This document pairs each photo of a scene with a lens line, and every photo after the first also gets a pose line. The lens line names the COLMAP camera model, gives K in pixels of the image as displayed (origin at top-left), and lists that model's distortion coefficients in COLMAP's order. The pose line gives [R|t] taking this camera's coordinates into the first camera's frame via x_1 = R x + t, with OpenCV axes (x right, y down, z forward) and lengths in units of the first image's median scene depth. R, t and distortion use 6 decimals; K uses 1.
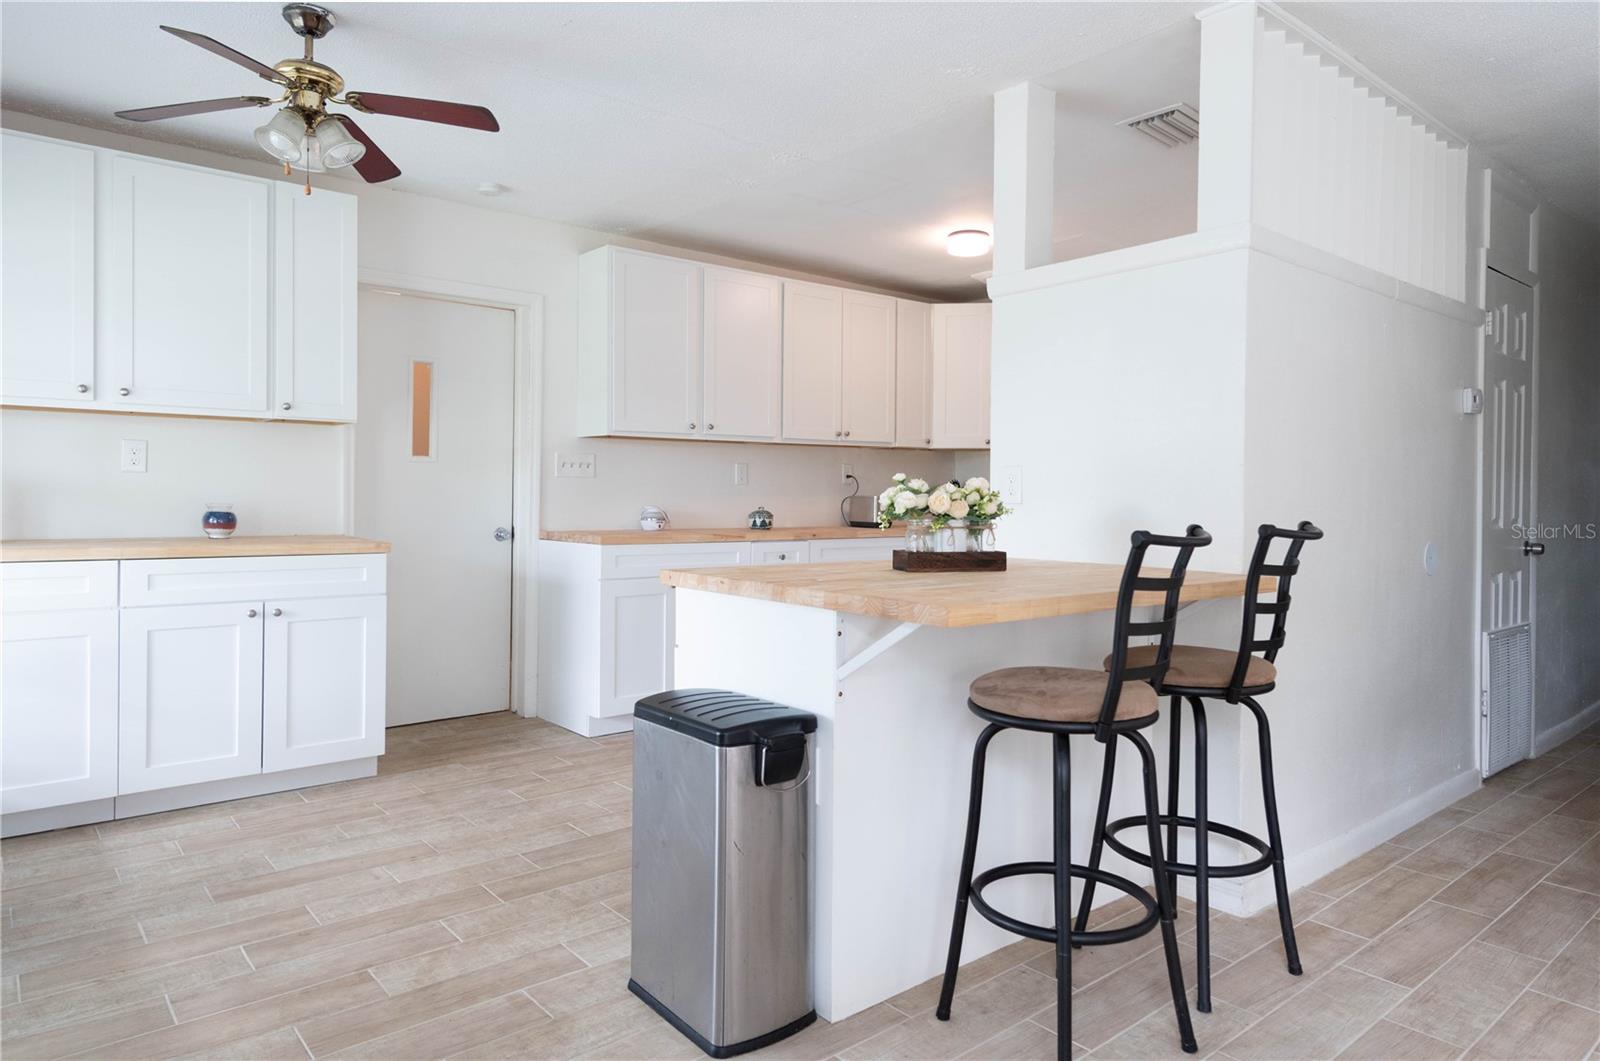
lens RADIAL K [[970.8, 0, 801.3], [0, 970.8, 506.7], [0, 0, 1]] dist [0.005172, -0.000174]
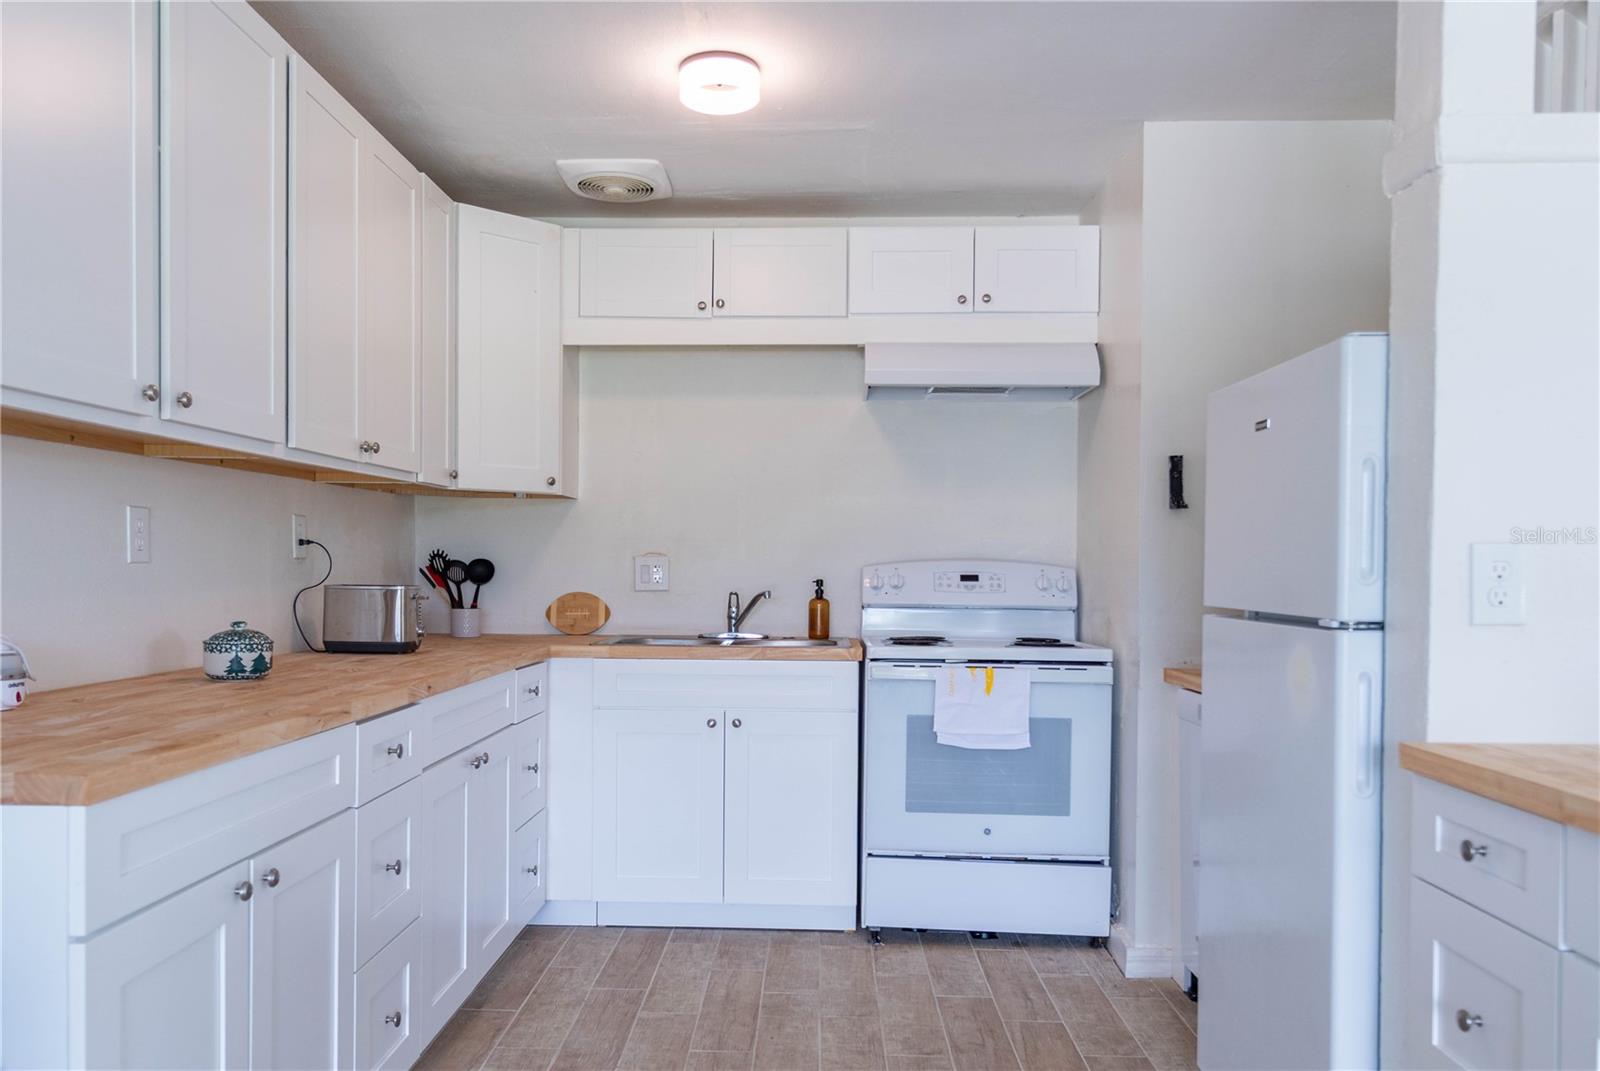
lens RADIAL K [[1220.6, 0, 799.5], [0, 1220.6, 581.7], [0, 0, 1]] dist [-0.001423, -0.000516]
pose [[0.649094, -0.011843, 0.760616, -0.407943], [0.006311, 0.999928, 0.010184, -0.029264], [-0.760682, -0.001811, 0.649122, 0.778503]]
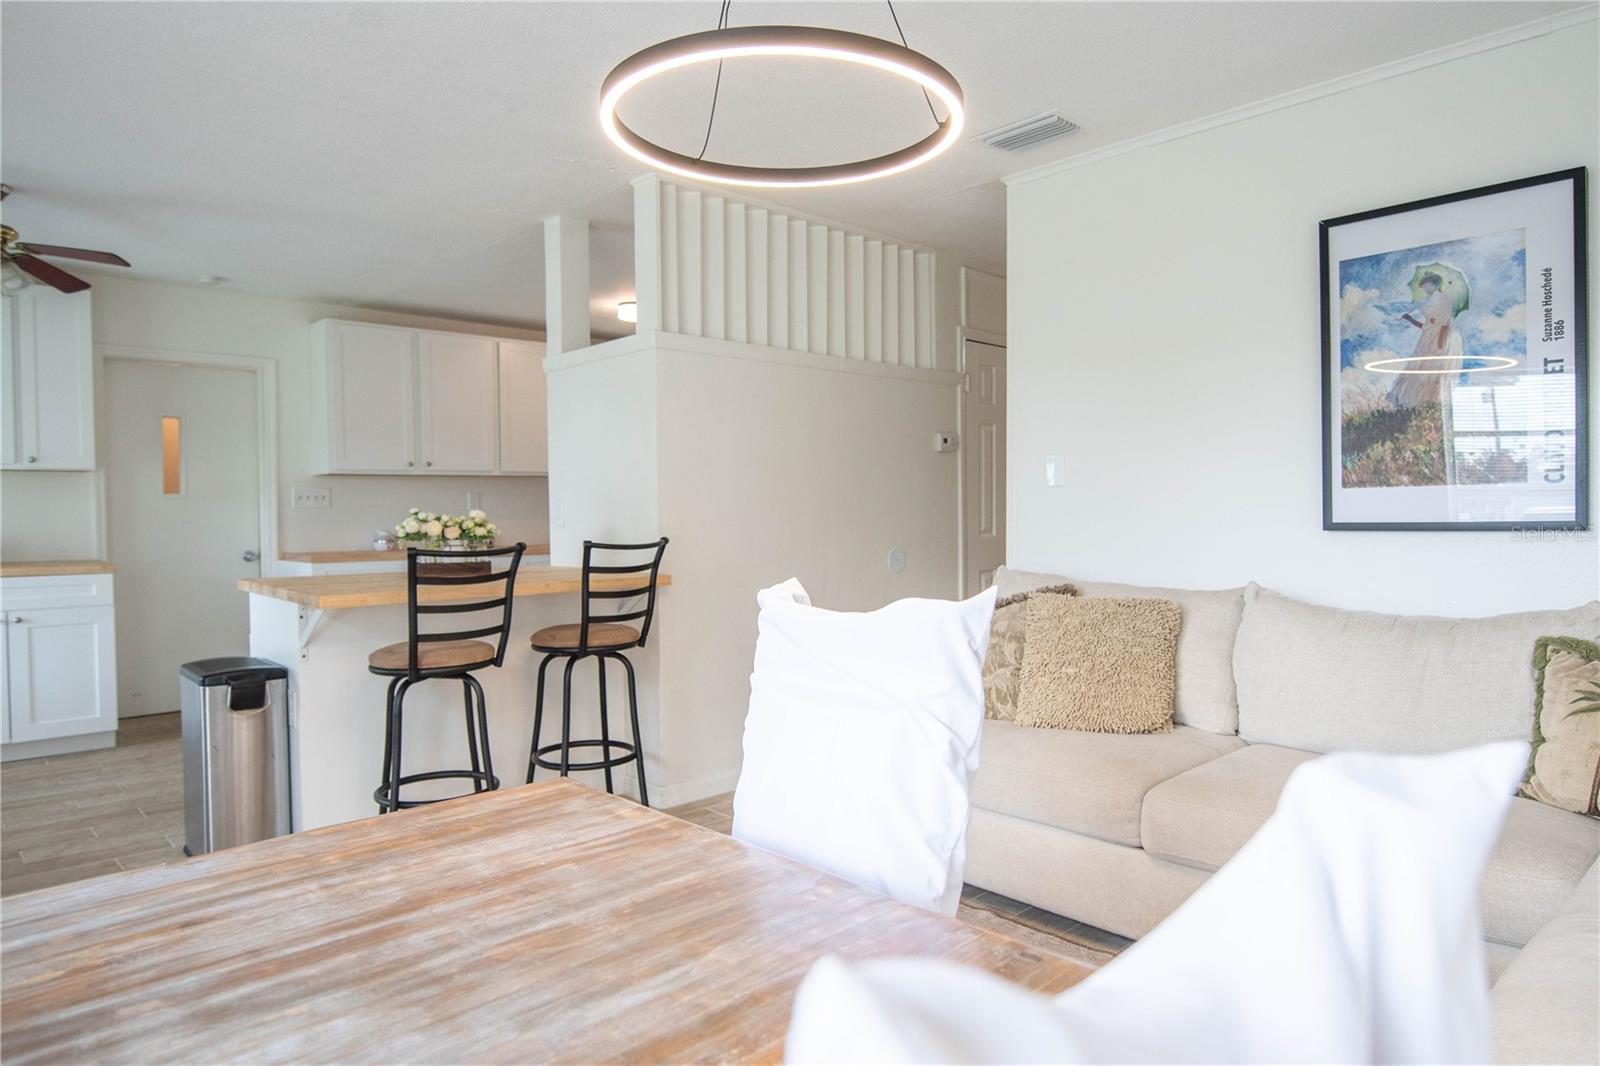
lens RADIAL K [[958.3, 0, 800.0], [0, 958.3, 533.0], [0, 0, 1]] dist [-0.025868, -0.000358]
pose [[0.997804, -0.020624, 0.062949, 0.418378], [0.019862, 0.999722, 0.012702, -0.003035], [-0.063193, -0.011424, 0.997936, -0.314412]]
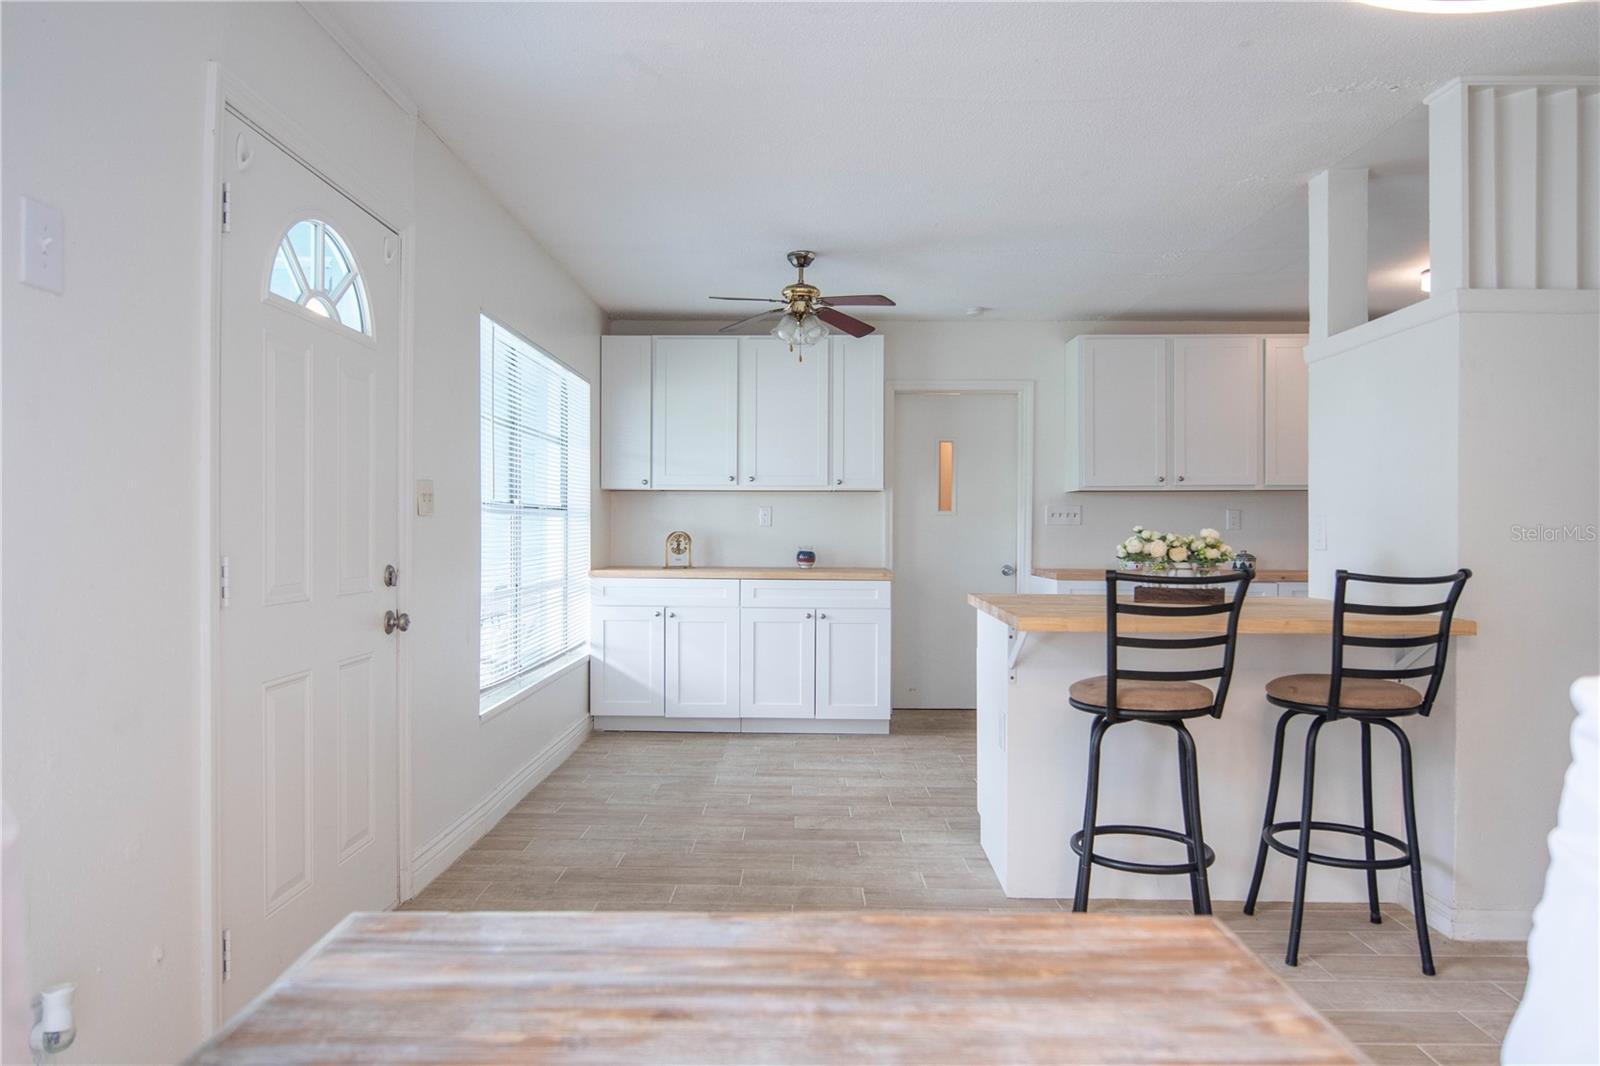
lens RADIAL K [[967.8, 0, 800.0], [0, 967.8, 533.0], [0, 0, 1]] dist [-0.014078, -0.002019]
pose [[0.756034, -0.004961, -0.654514, 0.435747], [-0.004526, 0.999908, -0.012807, -0.004373], [0.654517, 0.012645, 0.755942, -0.190883]]
